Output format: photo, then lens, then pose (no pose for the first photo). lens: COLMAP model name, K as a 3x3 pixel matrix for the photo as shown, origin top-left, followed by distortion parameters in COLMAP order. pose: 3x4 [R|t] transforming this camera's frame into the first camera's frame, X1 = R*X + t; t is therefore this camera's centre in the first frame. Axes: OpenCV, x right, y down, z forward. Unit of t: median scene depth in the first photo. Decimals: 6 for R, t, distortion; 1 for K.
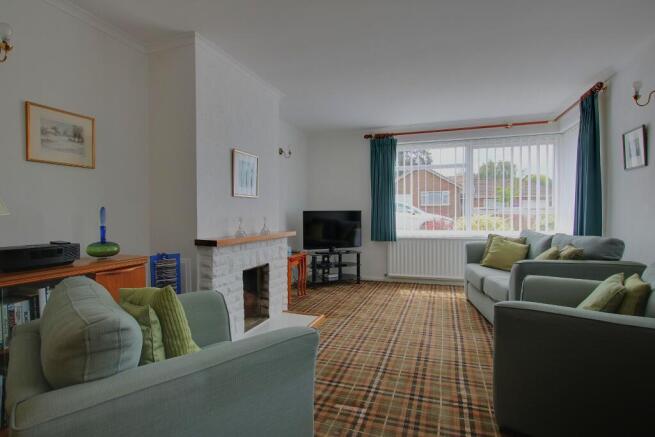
lens RADIAL K [[333.2, 0, 325.1], [0, 333.2, 217.3], [0, 0, 1]] dist [-0.034520, -0.001750]
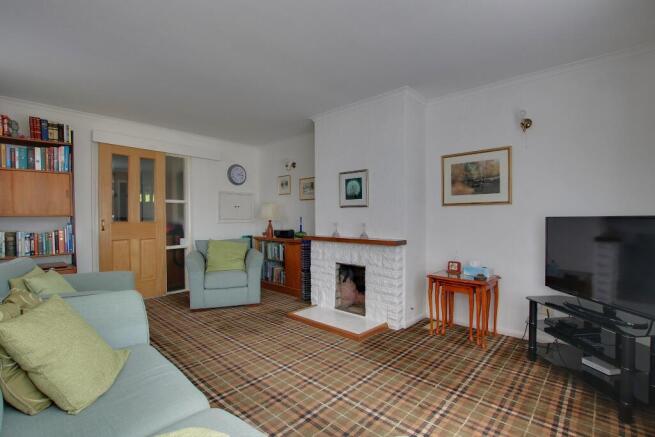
lens RADIAL K [[302.8, 0, 326.3], [0, 302.8, 222.9], [0, 0, 1]] dist [-0.035541, 0.000470]
pose [[-0.390586, 0.006064, -0.920546, 0.688482], [-0.018876, 0.999715, 0.014594, -0.012922], [0.920373, 0.023076, -0.390361, 1.117308]]
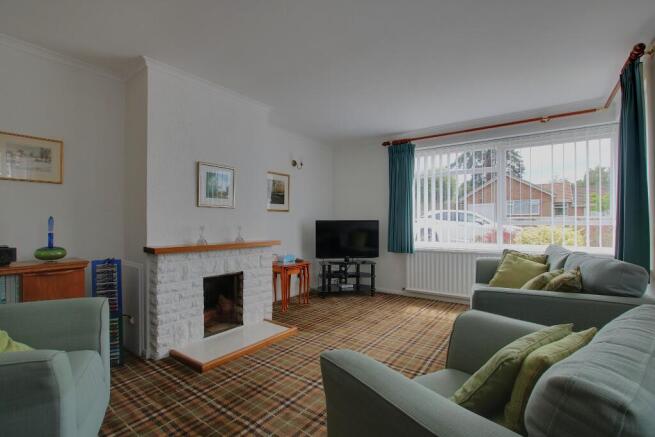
lens RADIAL K [[302.8, 0, 329.1], [0, 302.8, 219.0], [0, 0, 1]] dist [-0.035541, 0.000470]
pose [[0.958561, 0.002693, -0.284875, 0.308153], [-0.009131, 0.999732, -0.021273, -0.005376], [0.284741, 0.022992, 0.958329, 0.161268]]
